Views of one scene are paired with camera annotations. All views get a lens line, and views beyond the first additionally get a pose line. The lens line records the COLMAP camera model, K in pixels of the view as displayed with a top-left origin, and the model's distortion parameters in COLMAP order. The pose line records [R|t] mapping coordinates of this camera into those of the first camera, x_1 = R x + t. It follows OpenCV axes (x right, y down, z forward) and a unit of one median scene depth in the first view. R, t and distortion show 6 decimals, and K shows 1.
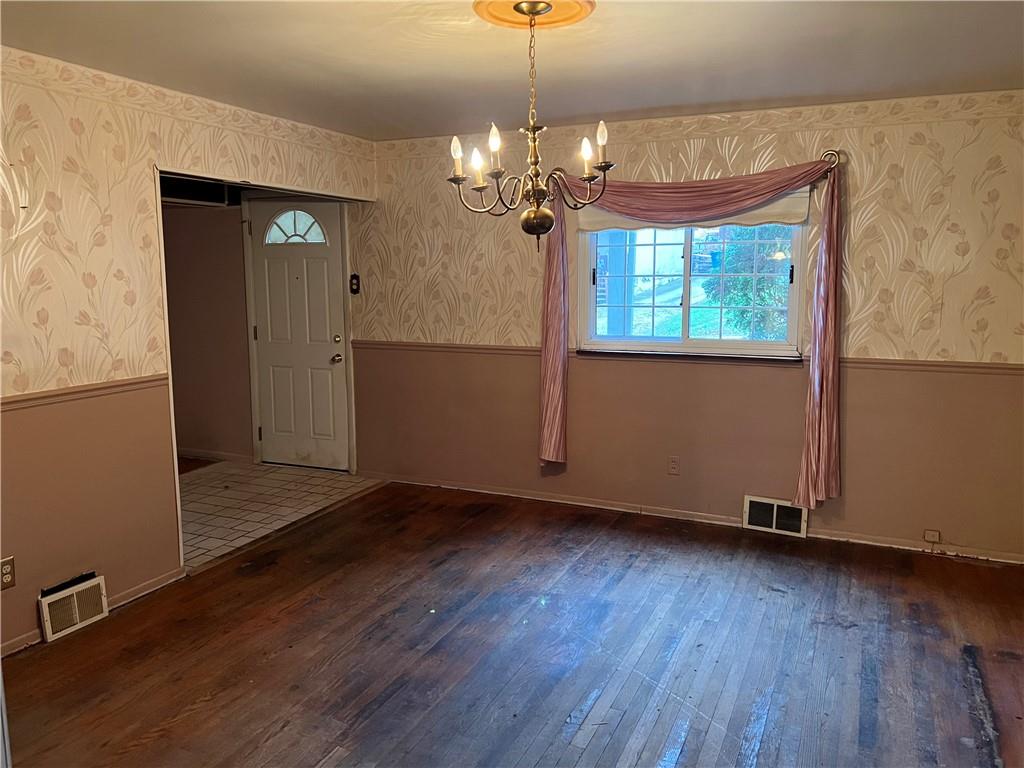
lens RADIAL K [[779.1, 0, 508.5], [0, 779.1, 382.1], [0, 0, 1]] dist [0.048474, -0.026934]
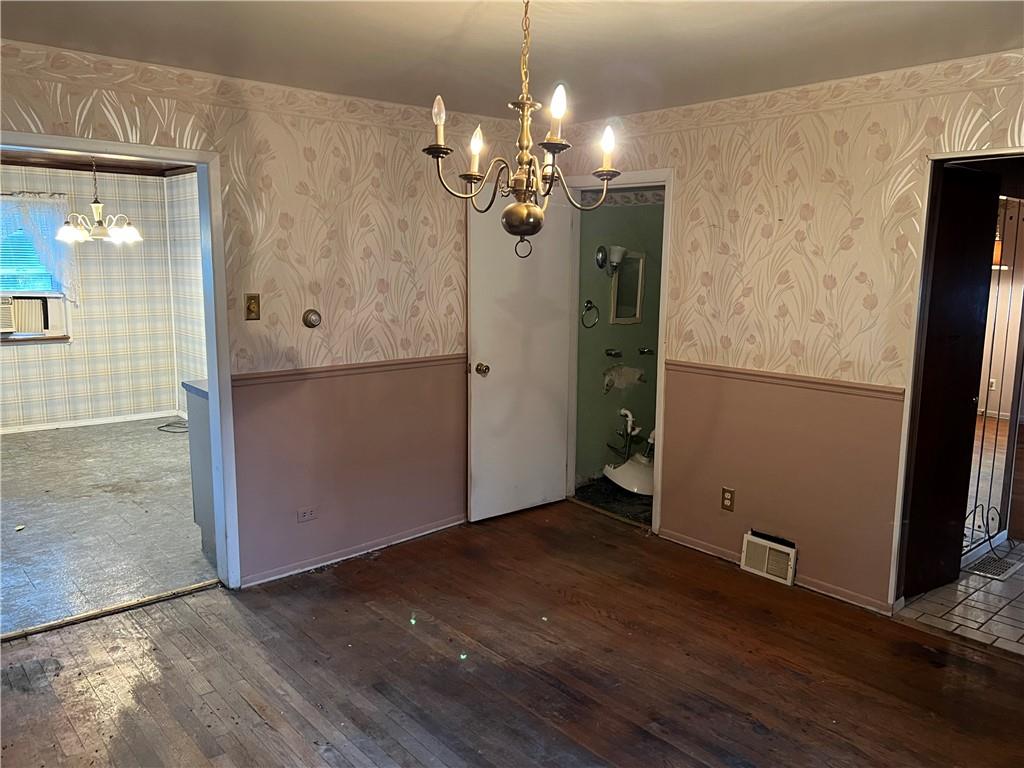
lens RADIAL K [[779.1, 0, 510.5], [0, 779.1, 380.4], [0, 0, 1]] dist [0.048474, -0.026934]
pose [[-0.415349, 0.139965, -0.898830, 0.615807], [-0.136299, 0.967362, 0.213620, -0.166805], [0.899393, 0.211236, -0.382715, 1.036899]]
